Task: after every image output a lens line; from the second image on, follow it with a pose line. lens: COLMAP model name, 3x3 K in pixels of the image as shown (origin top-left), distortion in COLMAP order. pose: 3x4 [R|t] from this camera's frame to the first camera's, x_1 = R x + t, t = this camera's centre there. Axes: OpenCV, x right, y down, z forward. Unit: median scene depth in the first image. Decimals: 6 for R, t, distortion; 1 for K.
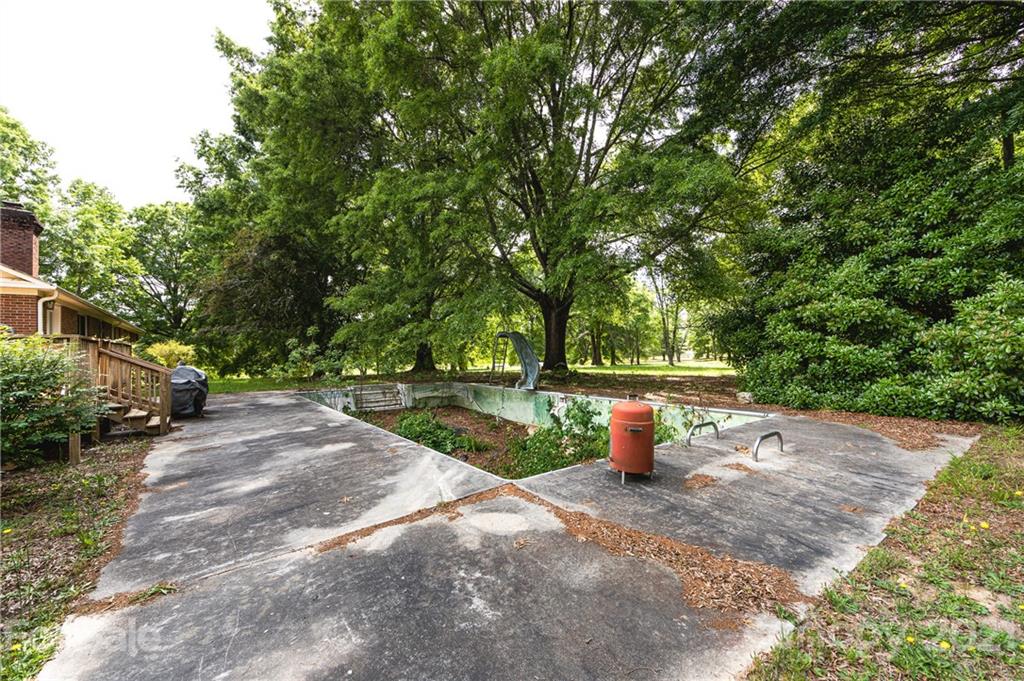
lens RADIAL K [[401.3, 0, 516.8], [0, 401.3, 344.3], [0, 0, 1]] dist [-0.001490, -0.000798]
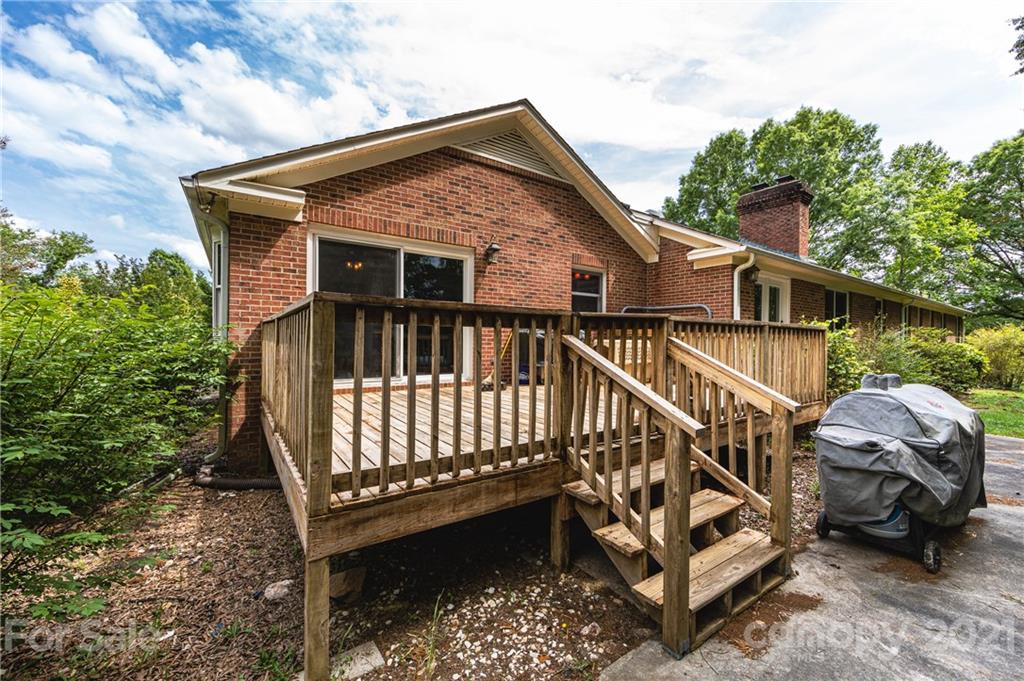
lens RADIAL K [[401.3, 0, 514.8], [0, 401.3, 338.2], [0, 0, 1]] dist [-0.001490, -0.000798]
pose [[-0.073740, 0.006187, -0.997258, -0.167897], [0.005309, 0.999969, 0.005812, 0.003365], [0.997263, -0.004866, -0.073771, 0.253379]]
